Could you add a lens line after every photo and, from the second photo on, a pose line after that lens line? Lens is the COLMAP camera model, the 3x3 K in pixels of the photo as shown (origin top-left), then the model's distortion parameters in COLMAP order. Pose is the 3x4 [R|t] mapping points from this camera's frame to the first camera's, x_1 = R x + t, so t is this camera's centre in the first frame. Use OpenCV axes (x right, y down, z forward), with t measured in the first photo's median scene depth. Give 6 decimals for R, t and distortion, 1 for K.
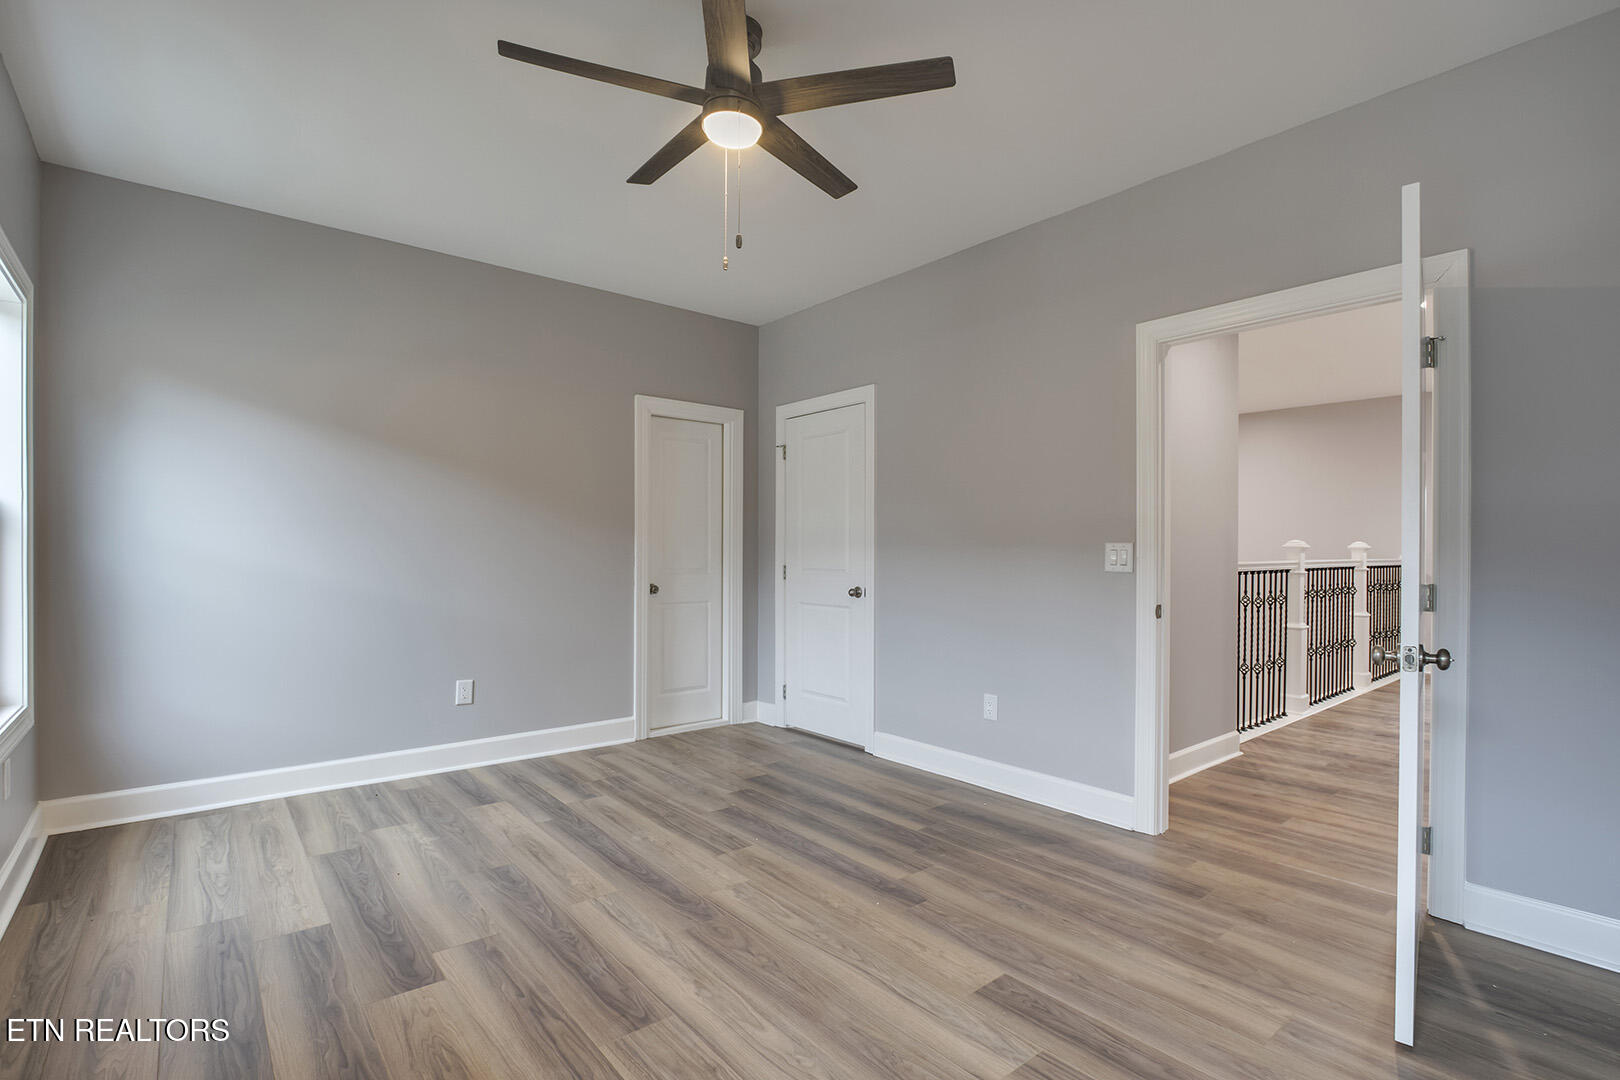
lens RADIAL K [[776.9, 0, 801.7], [0, 776.9, 557.8], [0, 0, 1]] dist [0.000367, 0.000203]
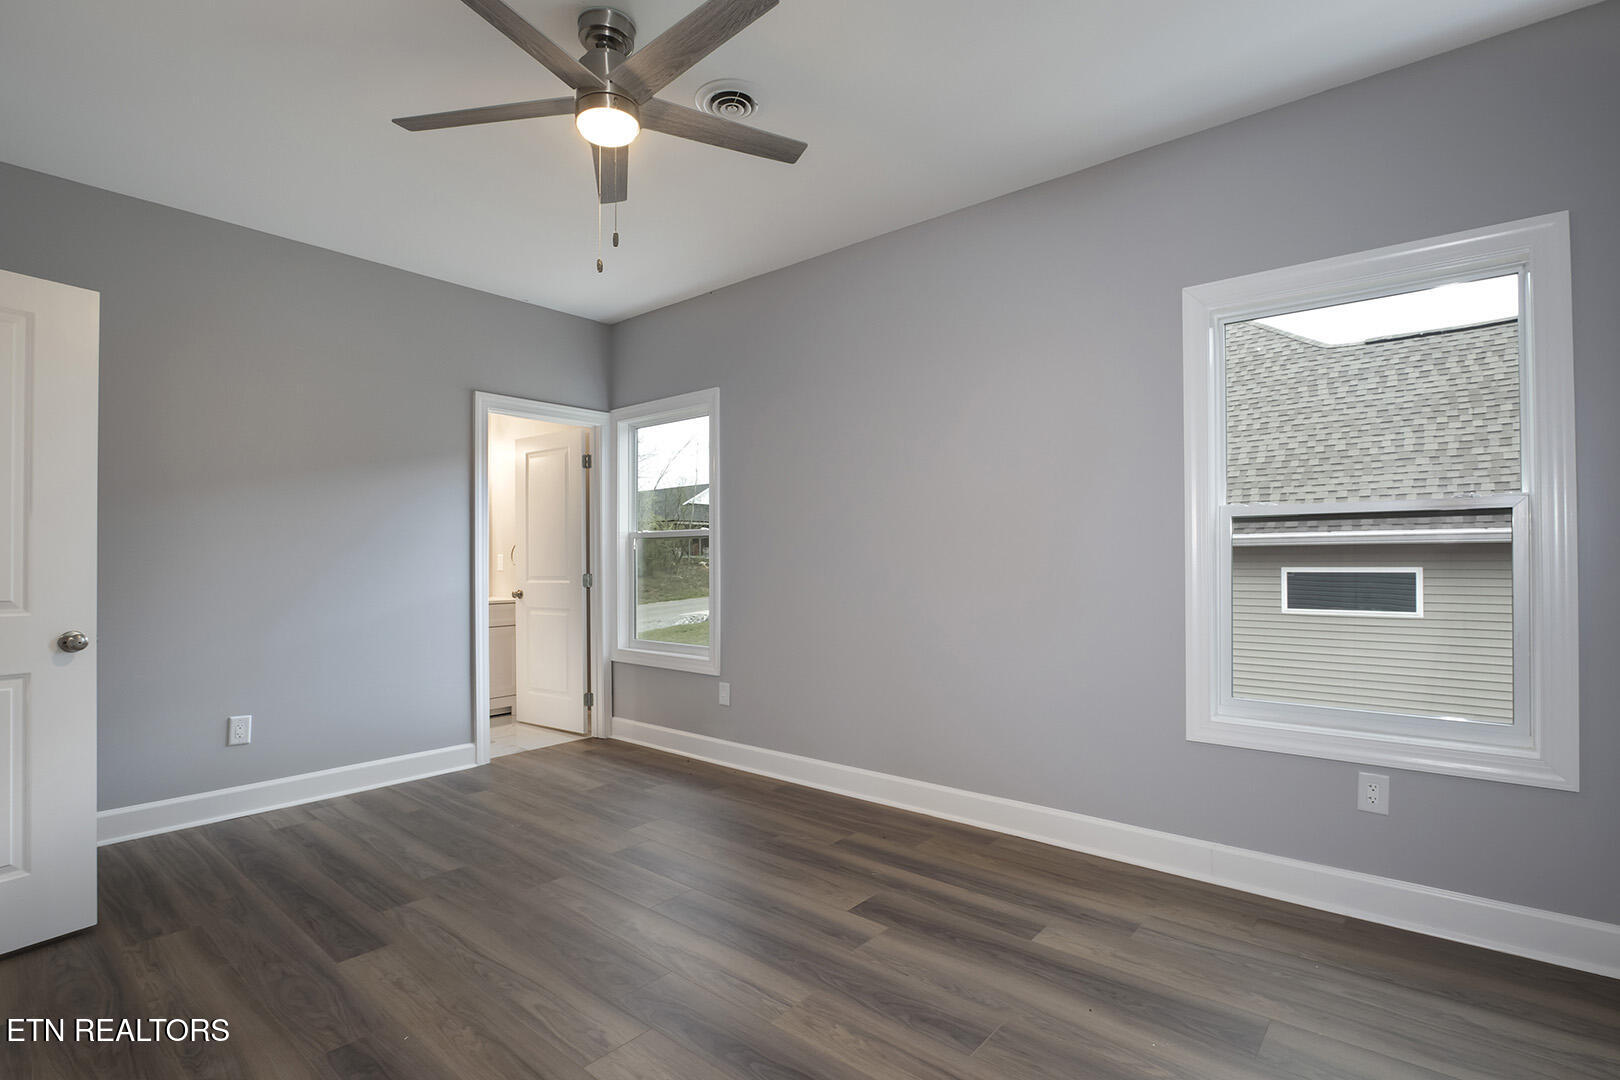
lens RADIAL K [[776.9, 0, 801.7], [0, 776.9, 557.8], [0, 0, 1]] dist [0.000367, 0.000203]
pose [[-0.983924, 0.002685, -0.178569, -0.159645], [0.002557, 0.999996, 0.000948, -0.011798], [0.178571, 0.000477, -0.983927, 2.023291]]
